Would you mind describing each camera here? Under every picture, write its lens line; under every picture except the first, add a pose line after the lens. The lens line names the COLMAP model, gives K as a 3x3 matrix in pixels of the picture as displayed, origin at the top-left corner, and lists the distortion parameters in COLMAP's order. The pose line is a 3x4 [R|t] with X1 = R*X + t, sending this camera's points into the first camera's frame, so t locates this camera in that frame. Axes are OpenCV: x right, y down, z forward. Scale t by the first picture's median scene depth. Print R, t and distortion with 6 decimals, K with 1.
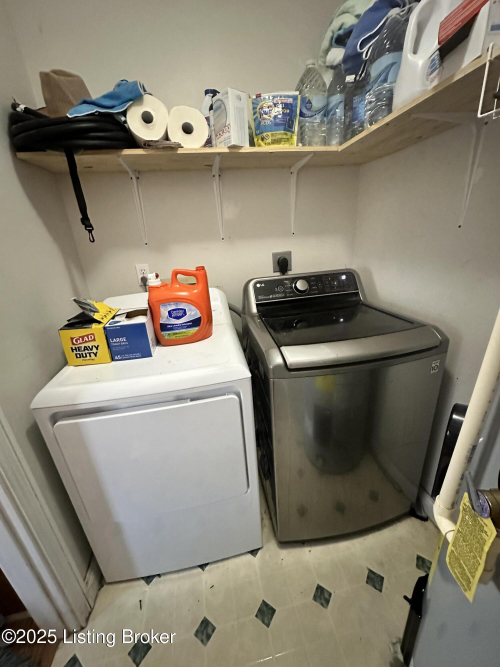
lens RADIAL K [[265.4, 0, 252.3], [0, 265.4, 333.2], [0, 0, 1]] dist [-0.000546, 0.000235]
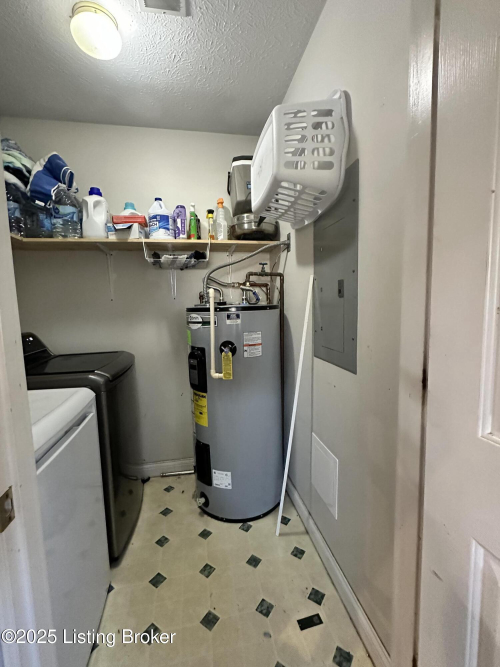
lens RADIAL K [[292.7, 0, 250.0], [0, 292.7, 333.4], [0, 0, 1]] dist [0.000603, 0.000047]
pose [[-0.003447, -0.040078, 0.999191, -1.203962], [0.377442, 0.925236, 0.038414, 0.096735], [-0.926027, 0.377269, 0.011937, 0.142552]]
